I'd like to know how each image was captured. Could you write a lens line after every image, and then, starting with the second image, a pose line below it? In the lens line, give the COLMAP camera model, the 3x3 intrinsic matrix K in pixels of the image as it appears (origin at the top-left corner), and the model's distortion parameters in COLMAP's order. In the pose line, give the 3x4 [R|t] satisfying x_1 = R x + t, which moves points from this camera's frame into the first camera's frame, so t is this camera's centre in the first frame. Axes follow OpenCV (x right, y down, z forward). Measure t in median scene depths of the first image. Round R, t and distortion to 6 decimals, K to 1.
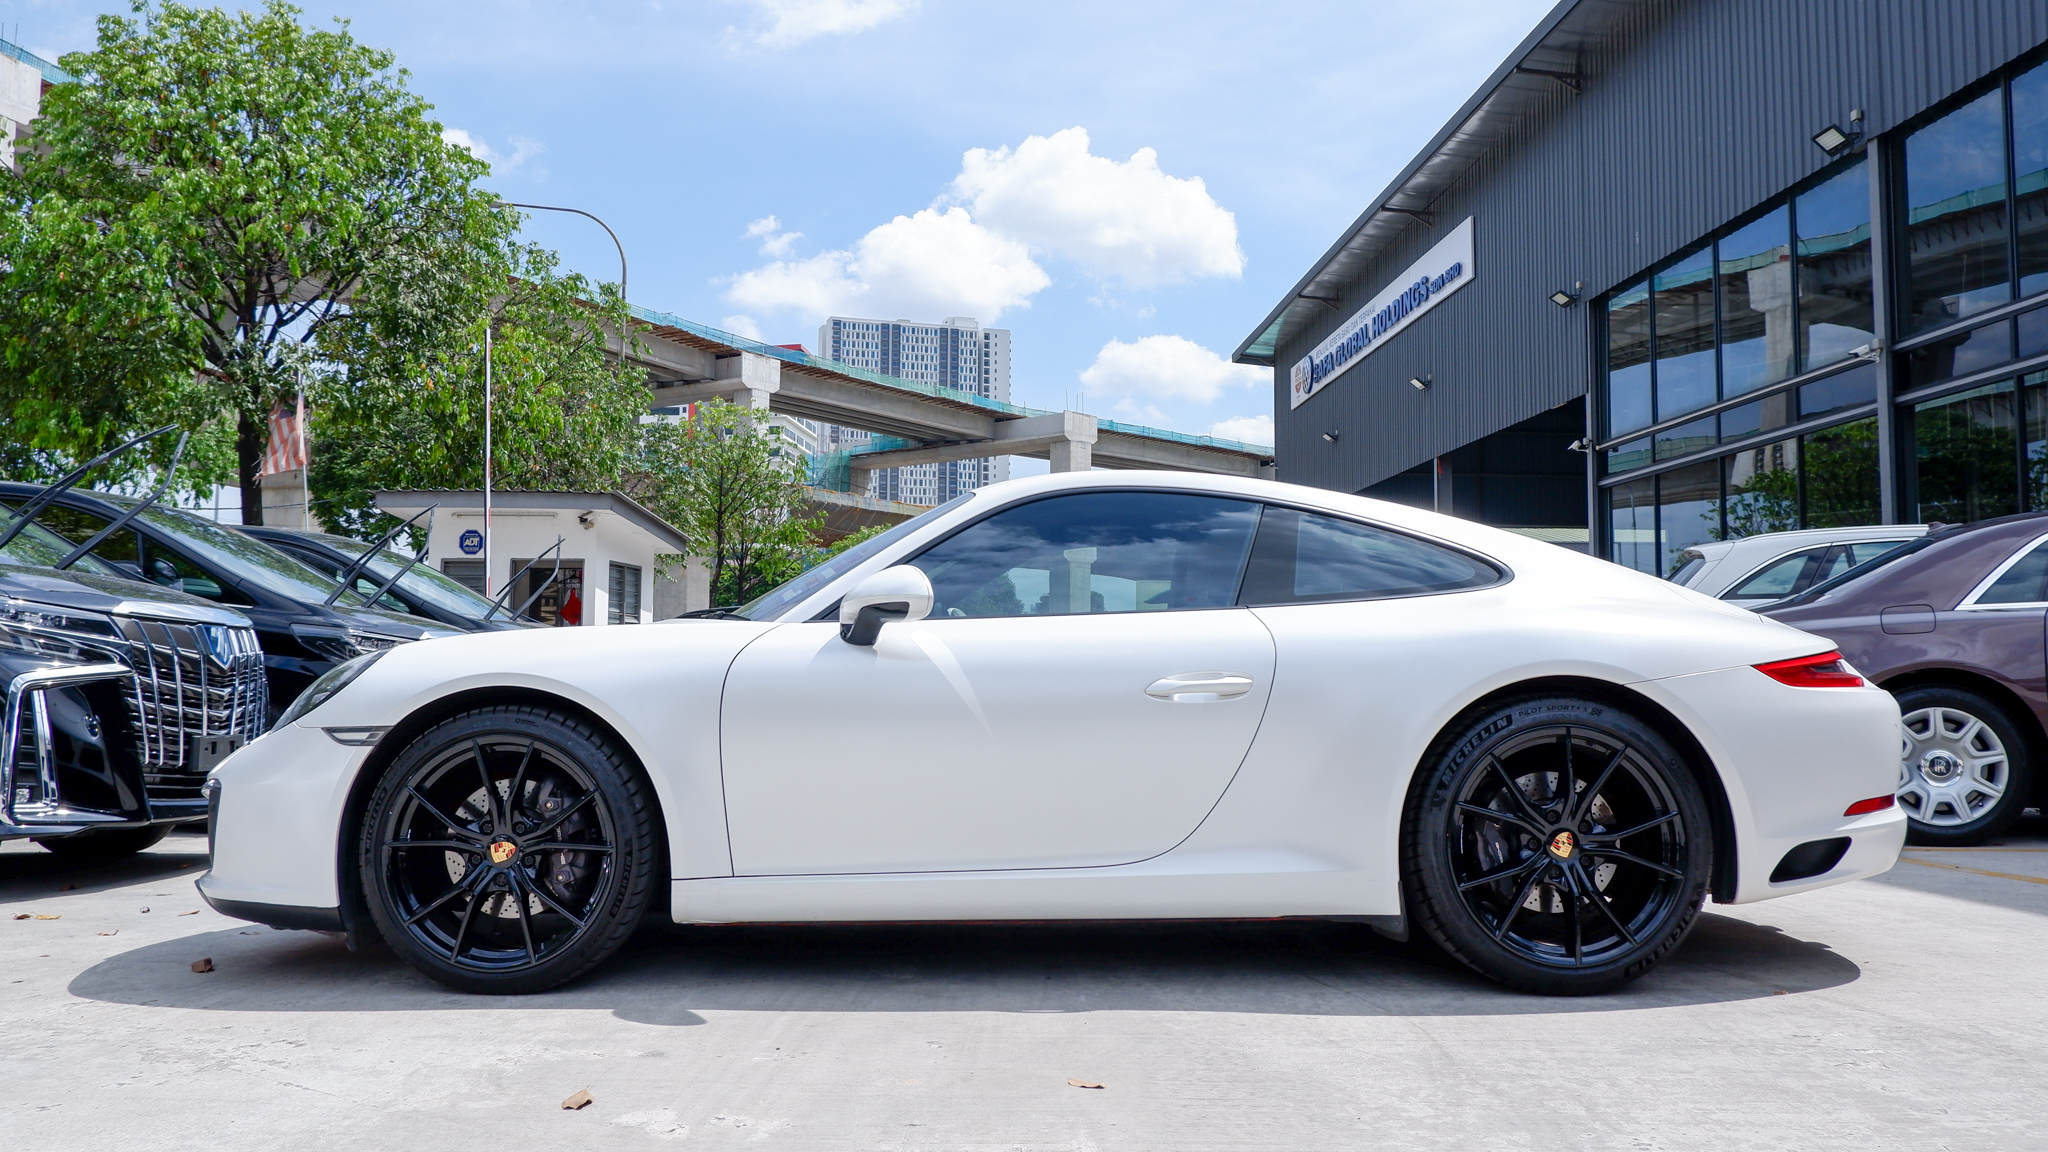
lens RADIAL K [[1355.2, 0, 1024.0], [0, 1355.2, 576.0], [0, 0, 1]] dist [-0.012507, -0.003304]
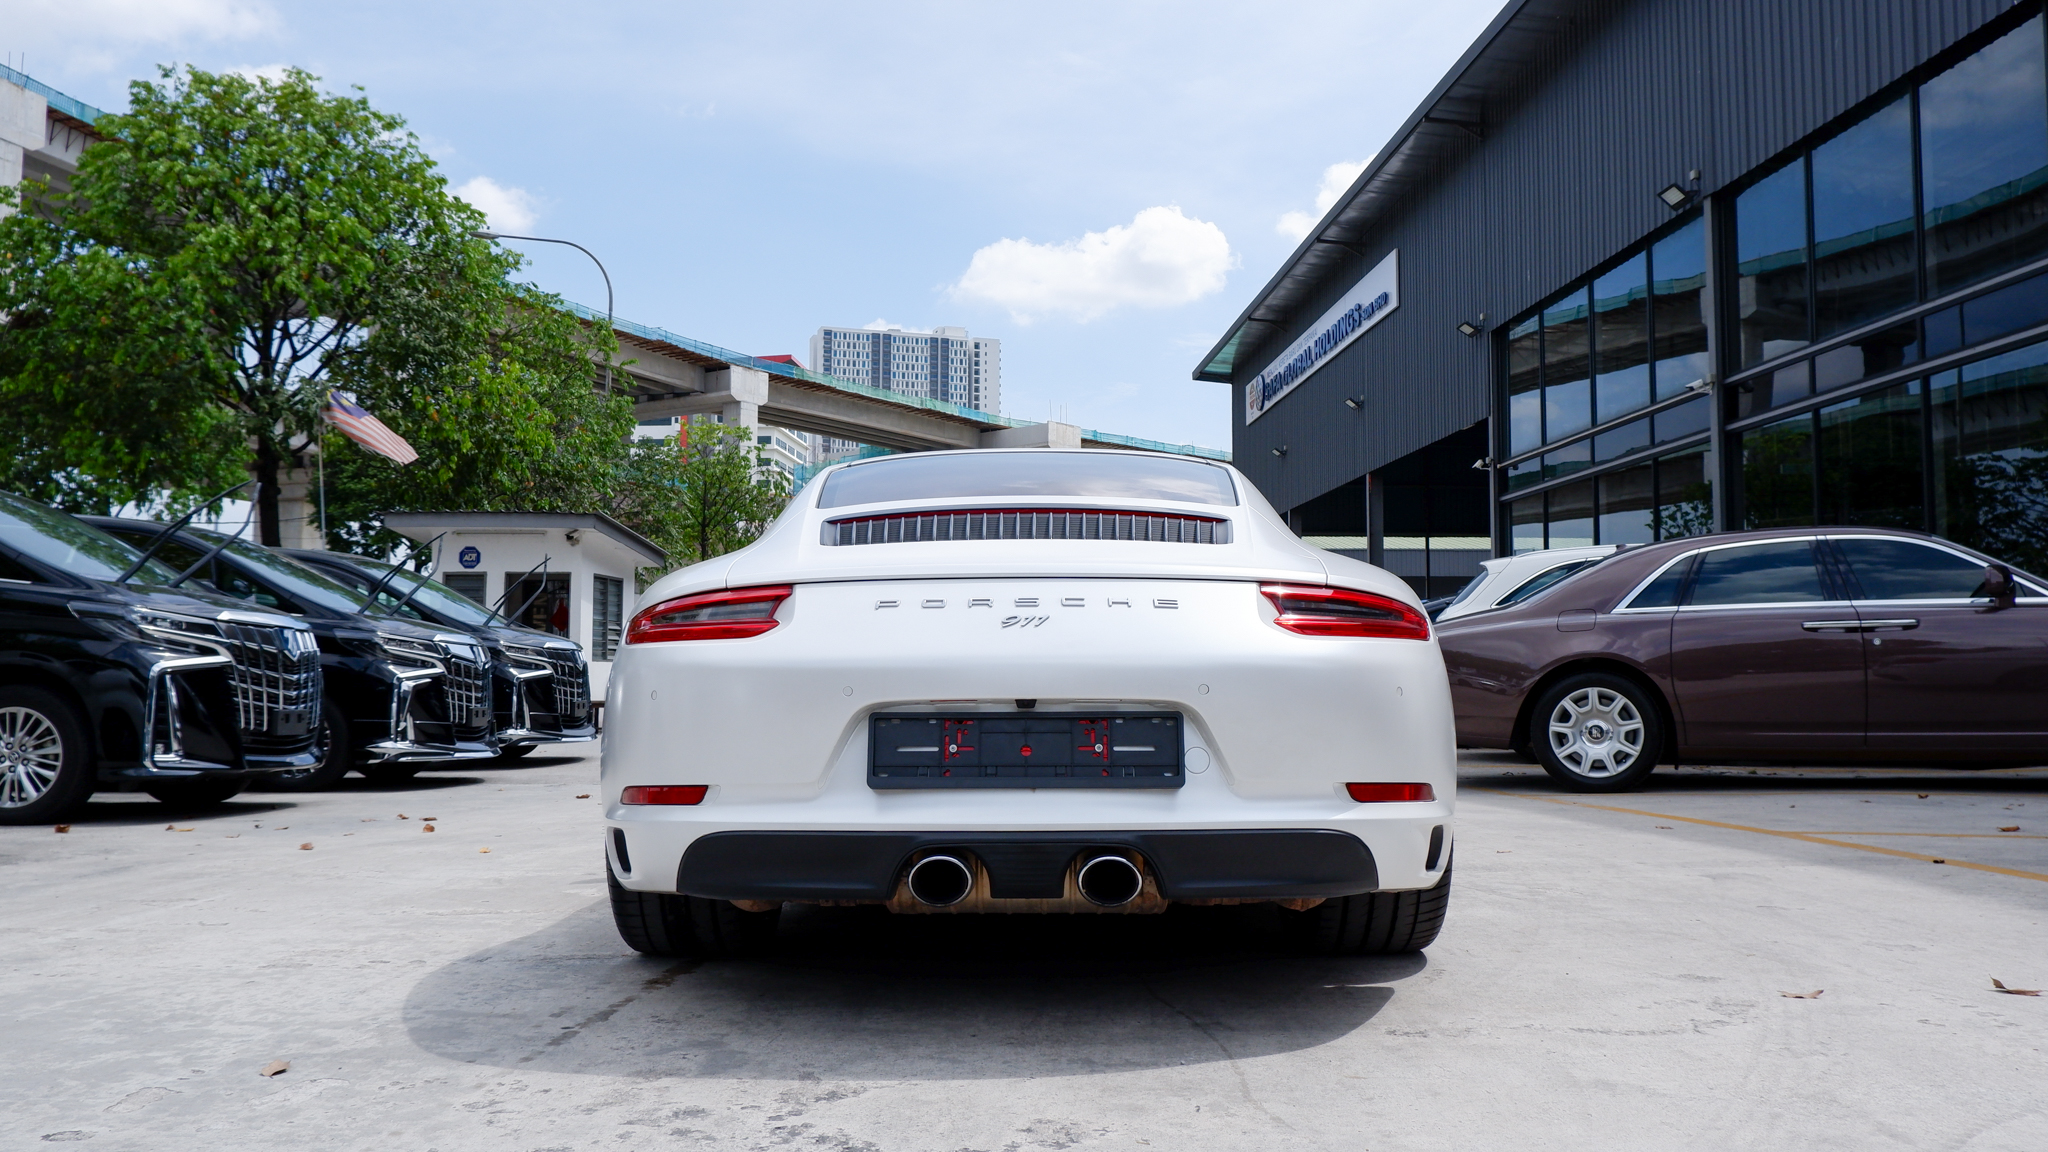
lens RADIAL K [[1387.1, 0, 1024.0], [0, 1387.1, 576.0], [0, 0, 1]] dist [-0.008075, -0.002680]
pose [[0.999986, -0.003328, -0.004071, 0.034691], [0.003308, 0.999983, -0.004850, -0.001576], [0.004087, 0.004837, 0.999980, -0.092340]]
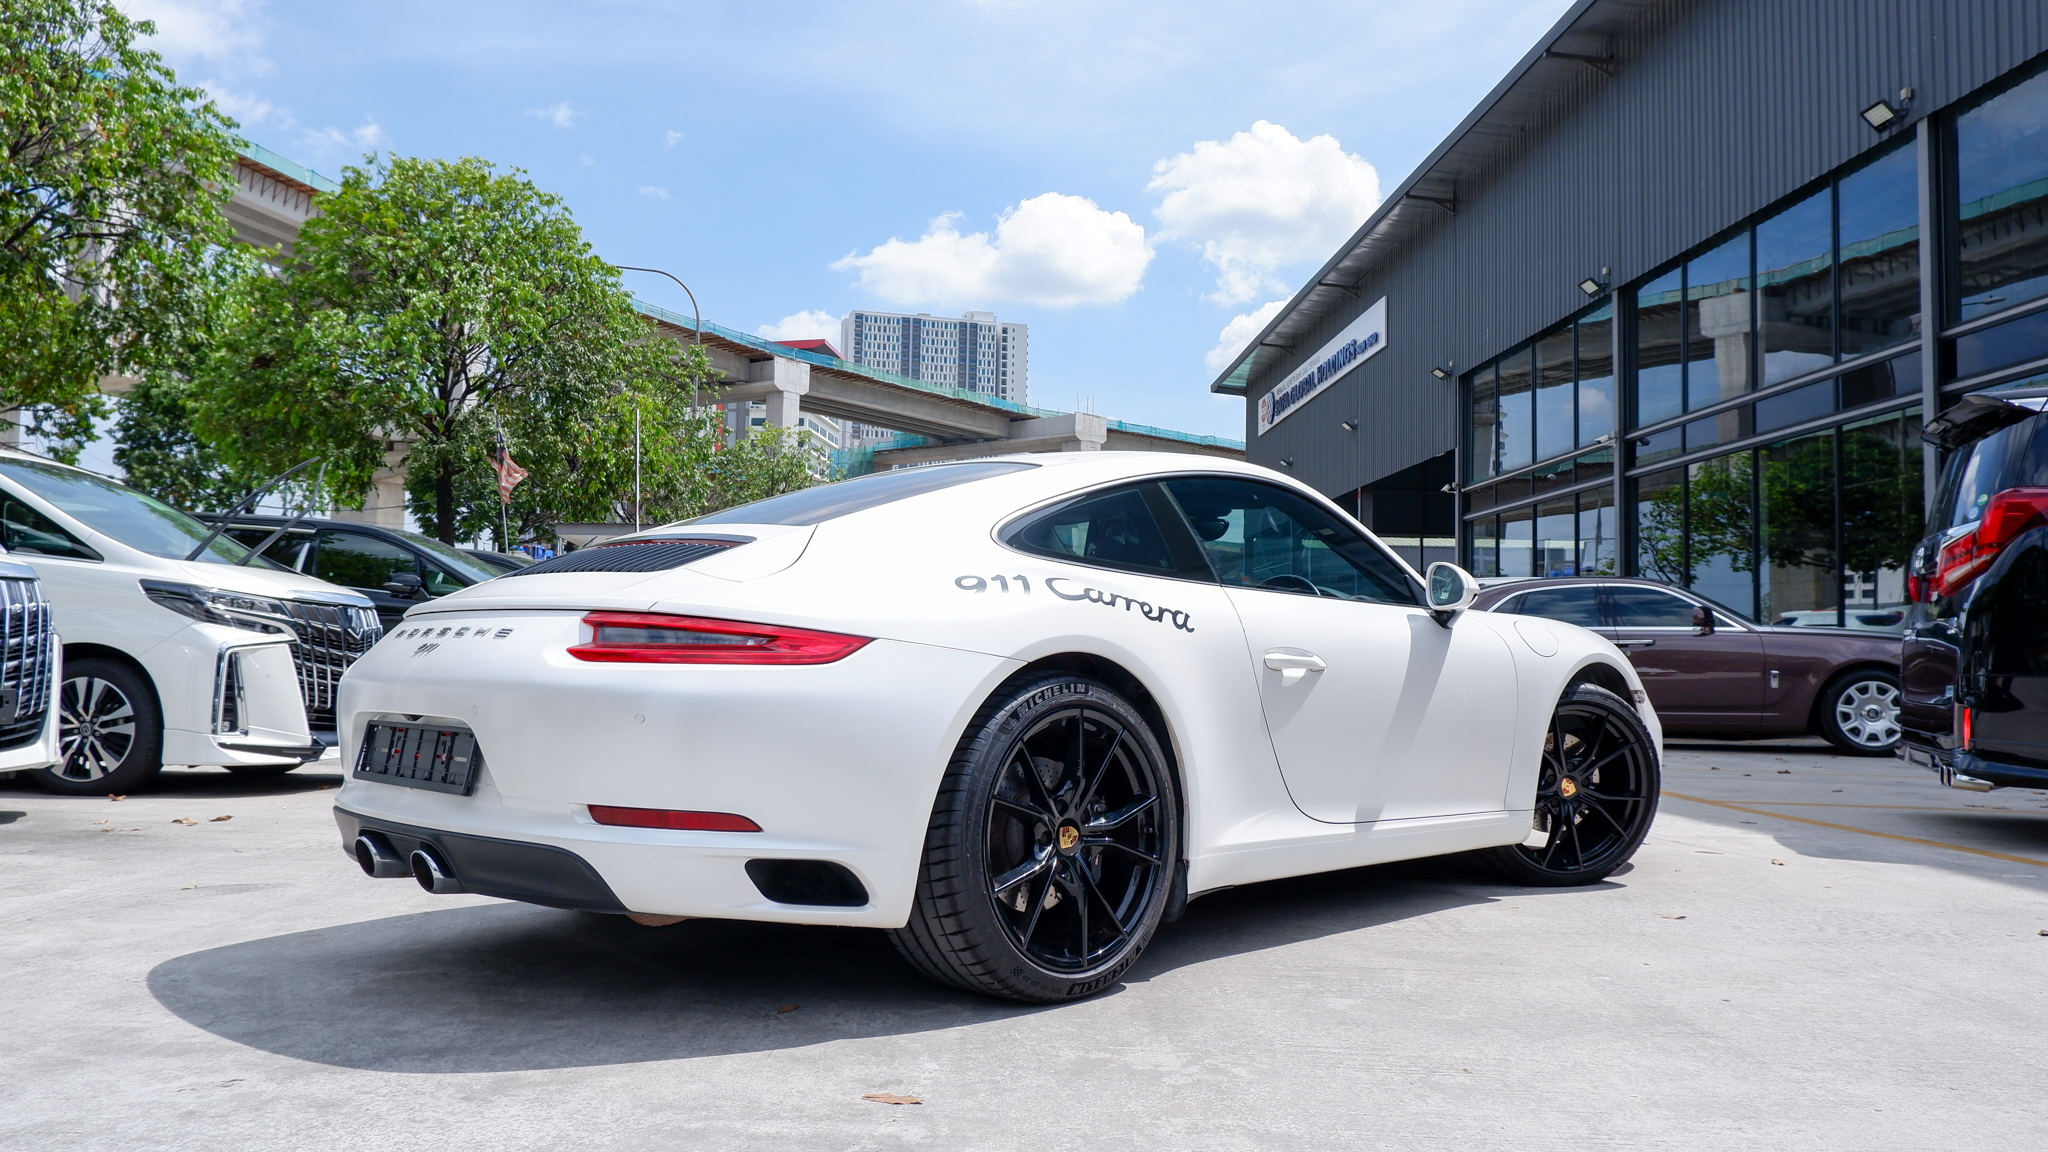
lens RADIAL K [[1459.3, 0, 1008.9], [0, 1459.3, 539.2], [0, 0, 1]] dist [0.002567, -0.000706]
pose [[0.999605, 0.010065, -0.026241, 0.019432], [-0.010347, 0.999890, -0.010645, -0.021885], [0.026131, 0.010912, 0.999599, -0.318387]]
